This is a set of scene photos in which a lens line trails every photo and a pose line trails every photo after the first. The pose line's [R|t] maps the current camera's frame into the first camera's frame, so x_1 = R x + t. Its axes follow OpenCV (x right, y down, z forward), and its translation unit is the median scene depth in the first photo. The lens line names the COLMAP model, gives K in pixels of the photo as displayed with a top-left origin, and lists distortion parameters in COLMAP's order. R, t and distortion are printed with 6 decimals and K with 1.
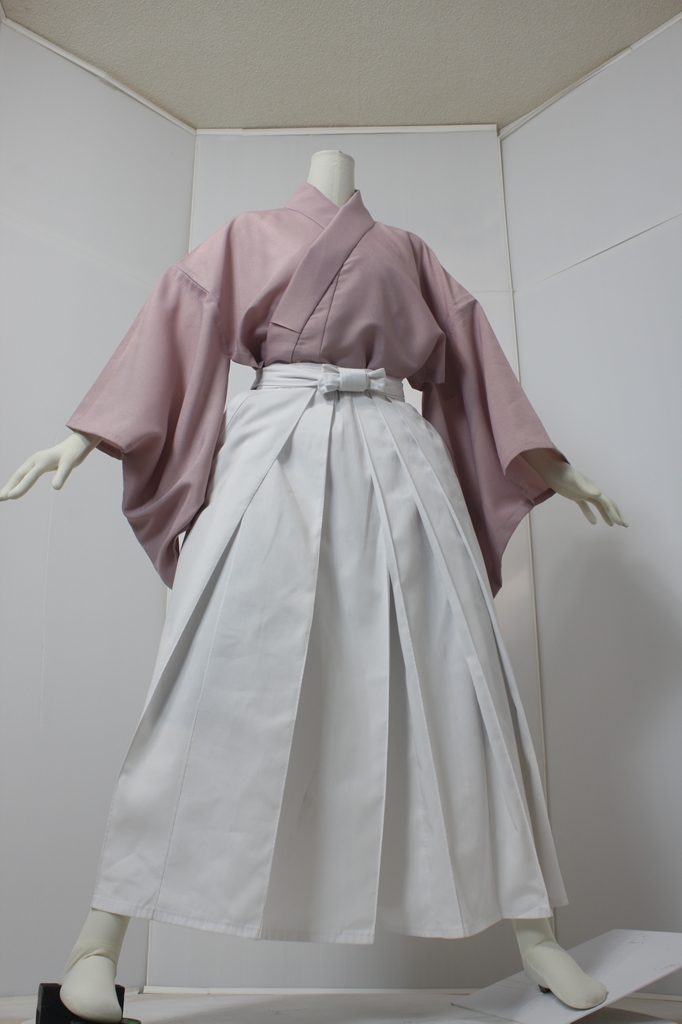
lens RADIAL K [[992.7, 0, 322.7], [0, 992.7, 514.1], [0, 0, 1]] dist [-0.066277, 0.027115]
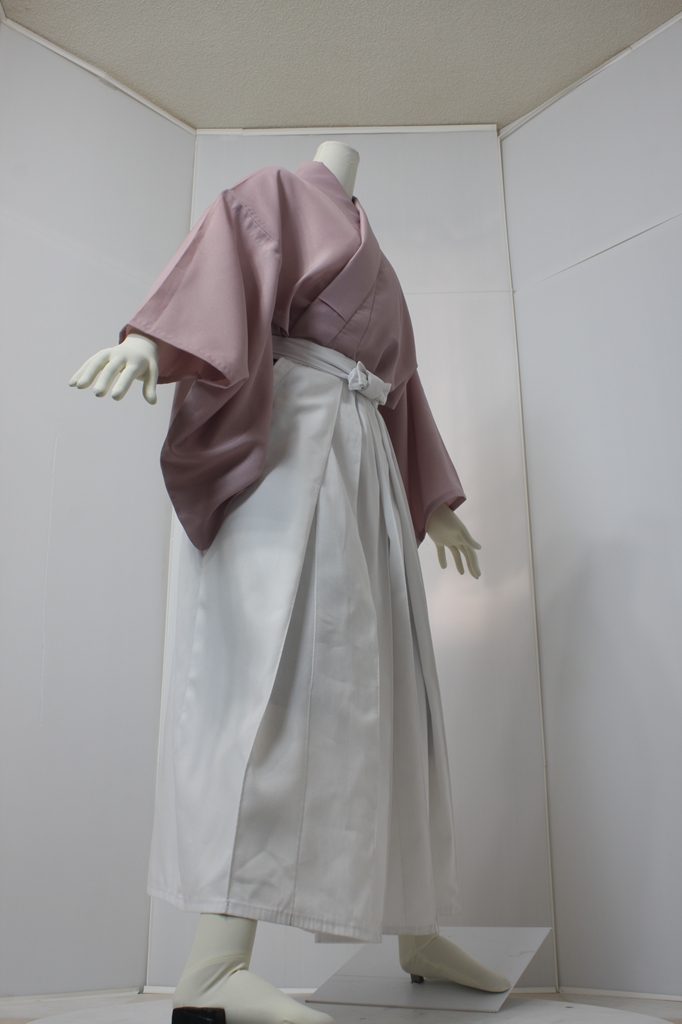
lens RADIAL K [[992.7, 0, 322.7], [0, 992.7, 514.1], [0, 0, 1]] dist [-0.066277, 0.027115]
pose [[0.710837, 0.245598, 0.659084, -0.709819], [-0.247472, 0.964470, -0.092492, 0.107506], [-0.658383, -0.097358, 0.746360, 0.295139]]
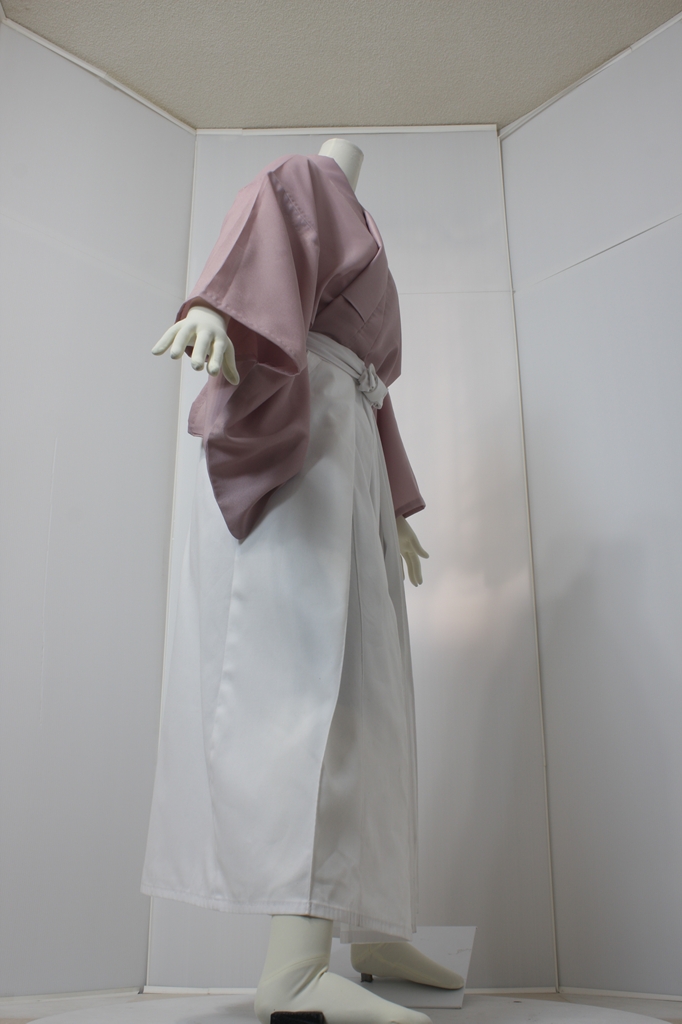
lens RADIAL K [[992.7, 0, 322.7], [0, 992.7, 514.1], [0, 0, 1]] dist [-0.066277, 0.027115]
pose [[0.502840, 0.301614, 0.810050, -0.868736], [-0.305730, 0.938628, -0.159706, 0.182536], [-0.808505, -0.167350, 0.564192, 0.498439]]
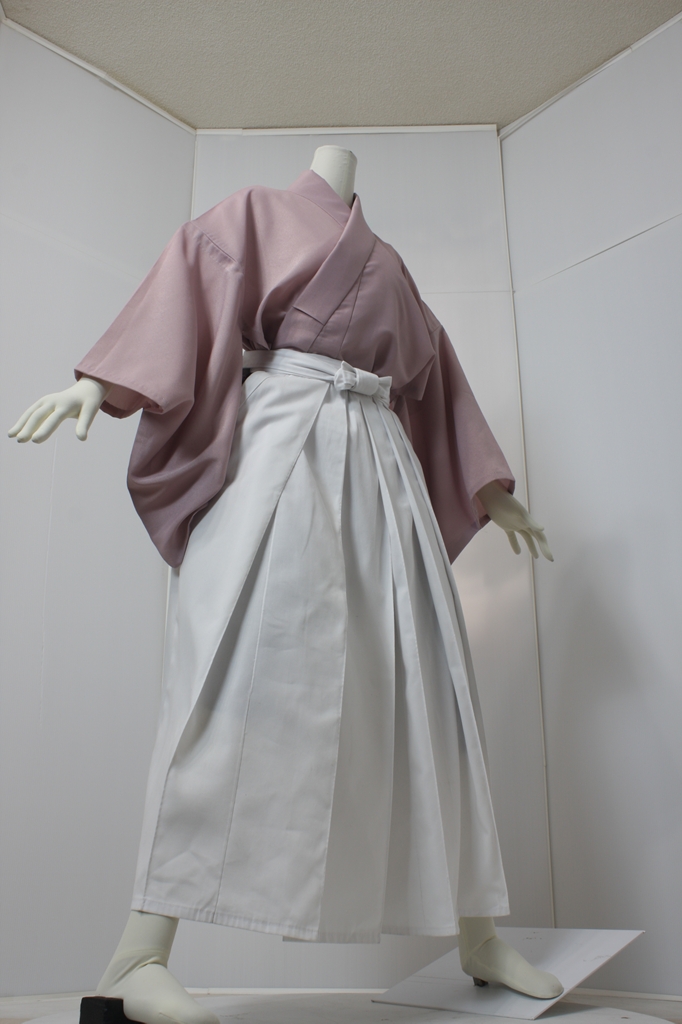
lens RADIAL K [[992.7, 0, 322.7], [0, 992.7, 514.1], [0, 0, 1]] dist [-0.066277, 0.027115]
pose [[0.908444, 0.147031, 0.391293, -0.424012], [-0.147341, 0.988648, -0.029417, 0.036080], [-0.391177, -0.030930, 0.919796, 0.098421]]
